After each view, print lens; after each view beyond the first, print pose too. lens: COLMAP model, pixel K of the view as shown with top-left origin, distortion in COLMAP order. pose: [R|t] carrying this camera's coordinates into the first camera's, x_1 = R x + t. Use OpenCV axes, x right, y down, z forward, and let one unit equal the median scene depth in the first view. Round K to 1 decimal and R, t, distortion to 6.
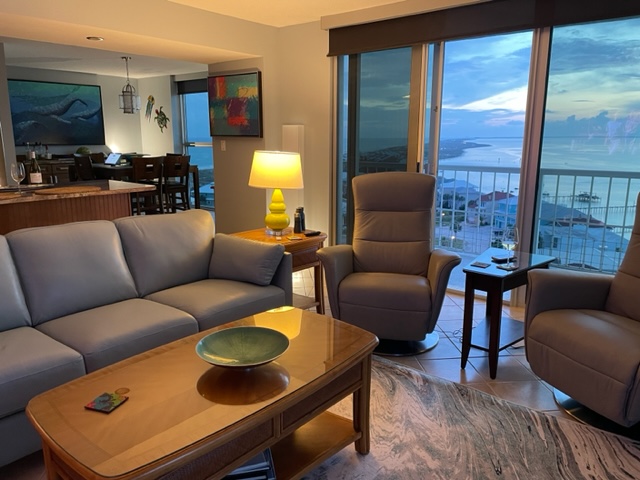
lens RADIAL K [[480.7, 0, 319.2], [0, 480.7, 239.3], [0, 0, 1]] dist [-0.004194, -0.001486]
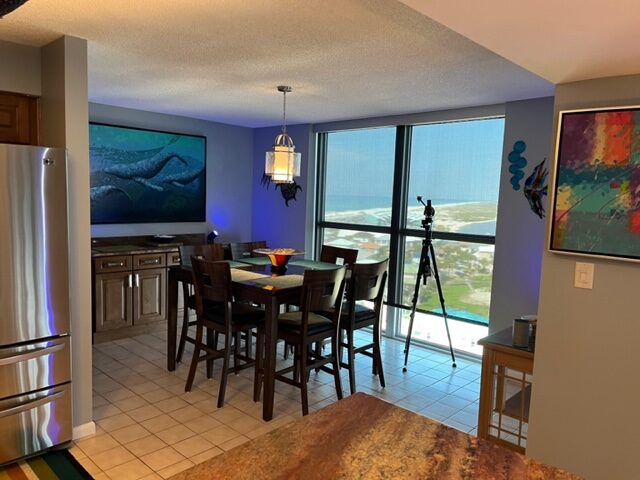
lens RADIAL K [[484.8, 0, 319.0], [0, 484.8, 240.3], [0, 0, 1]] dist [0.009137, -0.000649]
pose [[0.996389, 0.037683, -0.076088, -0.250523], [-0.046398, 0.992138, -0.116234, -0.106067], [0.071110, 0.119345, 0.990303, 0.364056]]
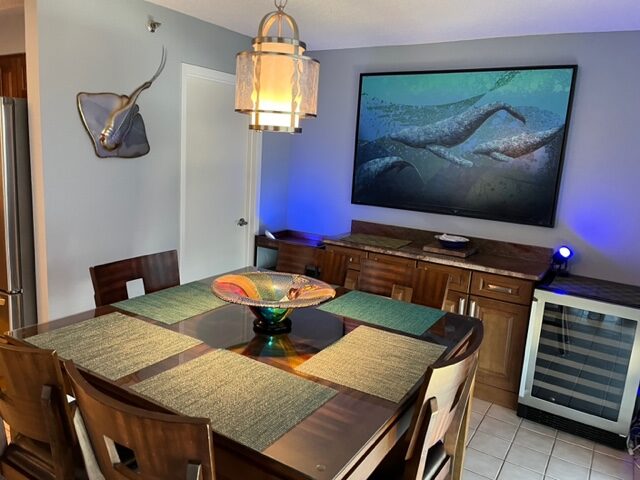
lens RADIAL K [[484.8, 0, 317.6], [0, 484.8, 242.8], [0, 0, 1]] dist [0.009137, -0.000649]
pose [[0.107409, 0.189878, -0.975915, -0.110336], [-0.268558, 0.950645, 0.155404, -0.209728], [0.957256, 0.245398, 0.153101, 0.832884]]
